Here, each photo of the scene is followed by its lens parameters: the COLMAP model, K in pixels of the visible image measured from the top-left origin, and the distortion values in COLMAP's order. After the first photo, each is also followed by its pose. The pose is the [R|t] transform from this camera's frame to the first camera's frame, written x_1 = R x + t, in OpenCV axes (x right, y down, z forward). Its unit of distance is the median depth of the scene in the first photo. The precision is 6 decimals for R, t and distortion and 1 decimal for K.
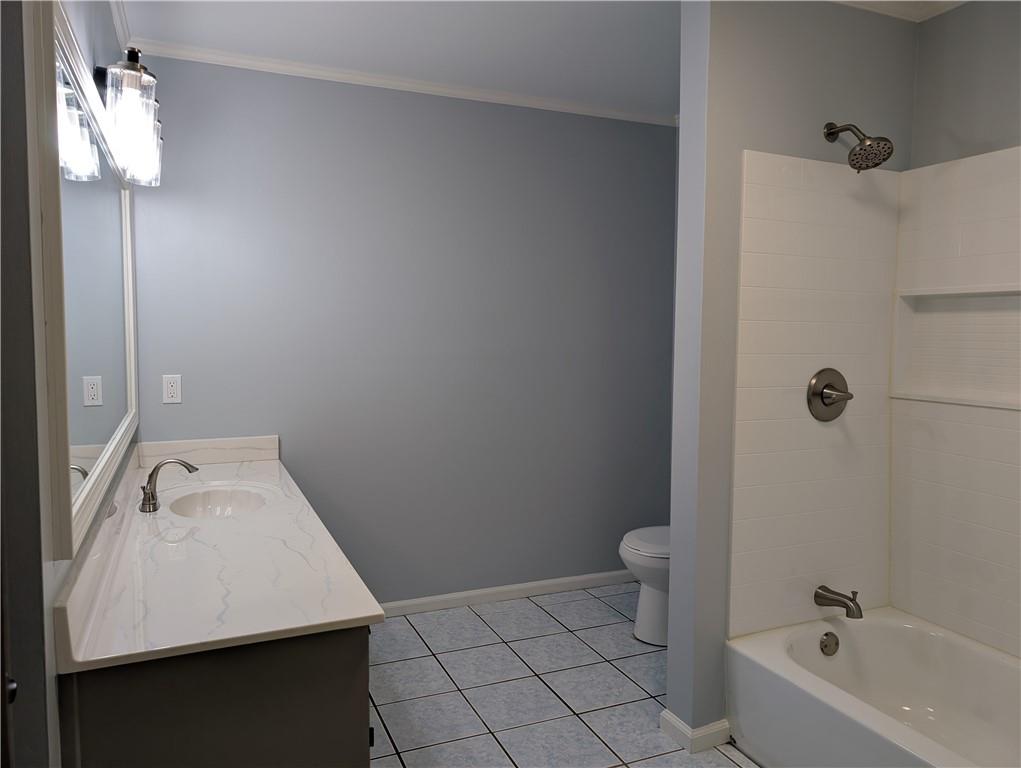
lens RADIAL K [[739.2, 0, 510.8], [0, 739.2, 378.7], [0, 0, 1]] dist [-0.005227, -0.002105]
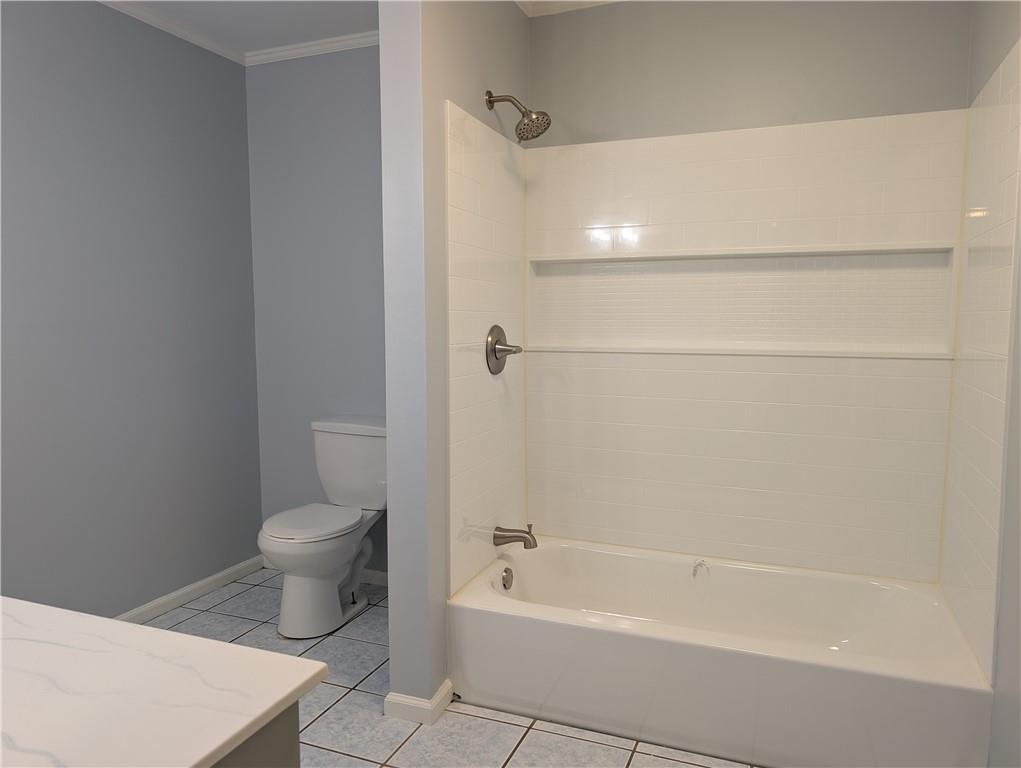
lens RADIAL K [[733.4, 0, 510.5], [0, 733.4, 384.0], [0, 0, 1]] dist [0.031389, -0.001527]
pose [[0.715025, -0.079438, 0.694571, -0.304384], [0.054519, 0.996834, 0.057883, 0.010102], [-0.696970, -0.003520, 0.717092, 0.222136]]
